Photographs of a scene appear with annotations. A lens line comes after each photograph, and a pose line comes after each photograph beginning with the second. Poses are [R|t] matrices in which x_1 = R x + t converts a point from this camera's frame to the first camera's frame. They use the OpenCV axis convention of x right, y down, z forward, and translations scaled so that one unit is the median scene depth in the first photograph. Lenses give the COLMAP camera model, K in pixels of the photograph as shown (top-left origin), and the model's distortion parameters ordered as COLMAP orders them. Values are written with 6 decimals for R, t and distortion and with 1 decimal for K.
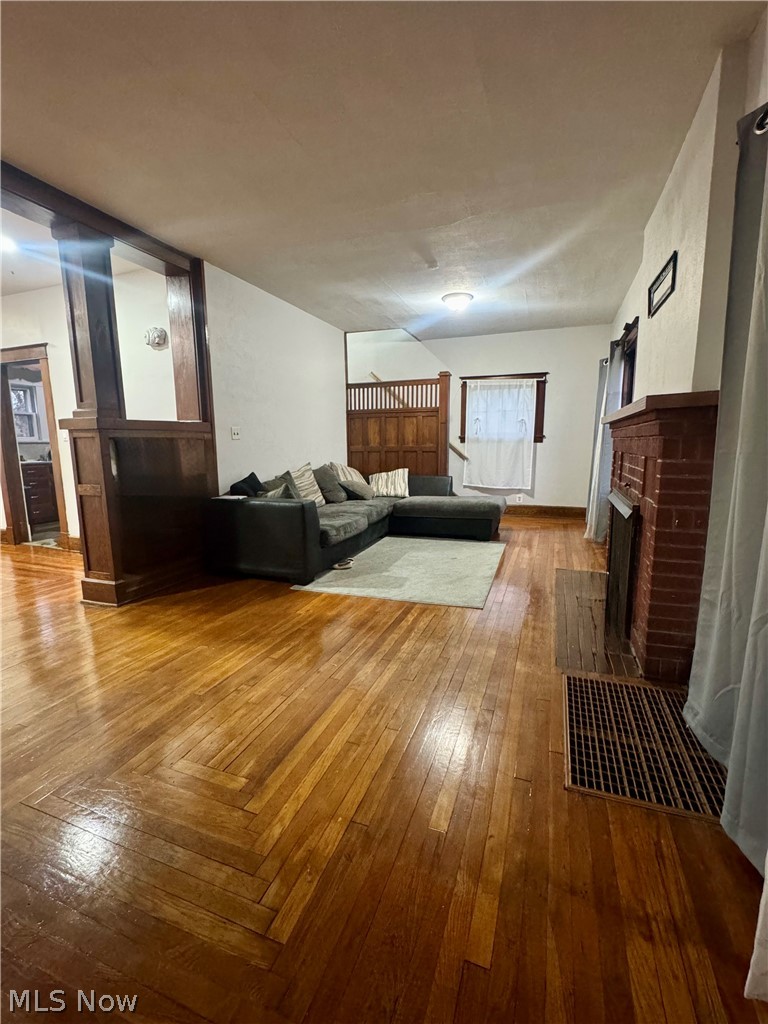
lens RADIAL K [[450.6, 0, 388.0], [0, 450.6, 511.7], [0, 0, 1]] dist [-0.001237, -0.000144]
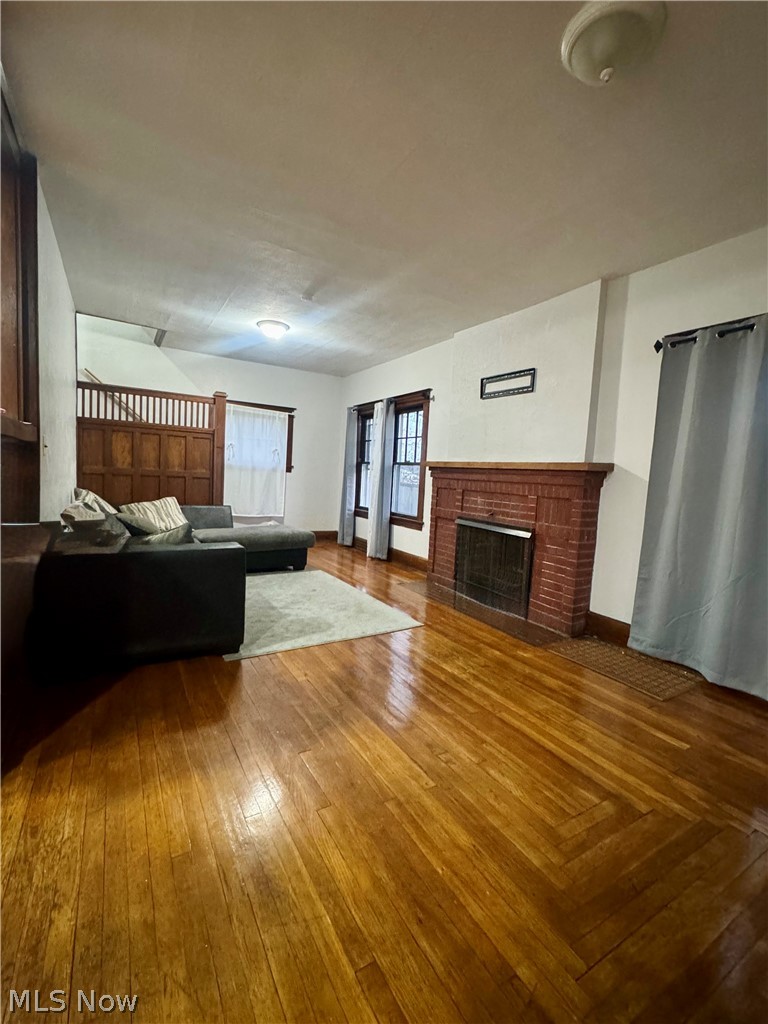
lens RADIAL K [[450.6, 0, 388.0], [0, 450.6, 511.7], [0, 0, 1]] dist [-0.001237, -0.000144]
pose [[0.620158, -0.024571, 0.784092, -0.361417], [0.063518, 0.997800, -0.018970, -0.027384], [-0.781901, 0.061568, 0.620354, 0.171260]]
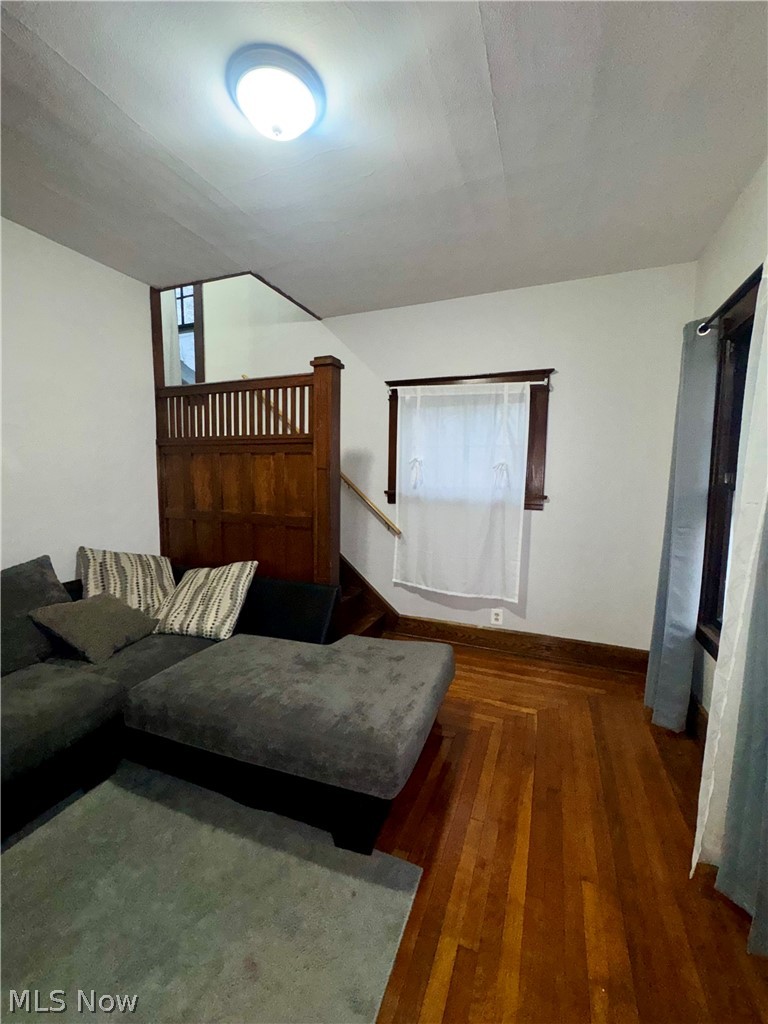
lens RADIAL K [[409.8, 0, 387.9], [0, 409.8, 505.4], [0, 0, 1]] dist [0.001053, 0.000071]
pose [[0.999222, 0.023480, -0.031700, 0.192465], [-0.025714, 0.997072, -0.072014, -0.125293], [0.029916, 0.072773, 0.996900, 0.560587]]
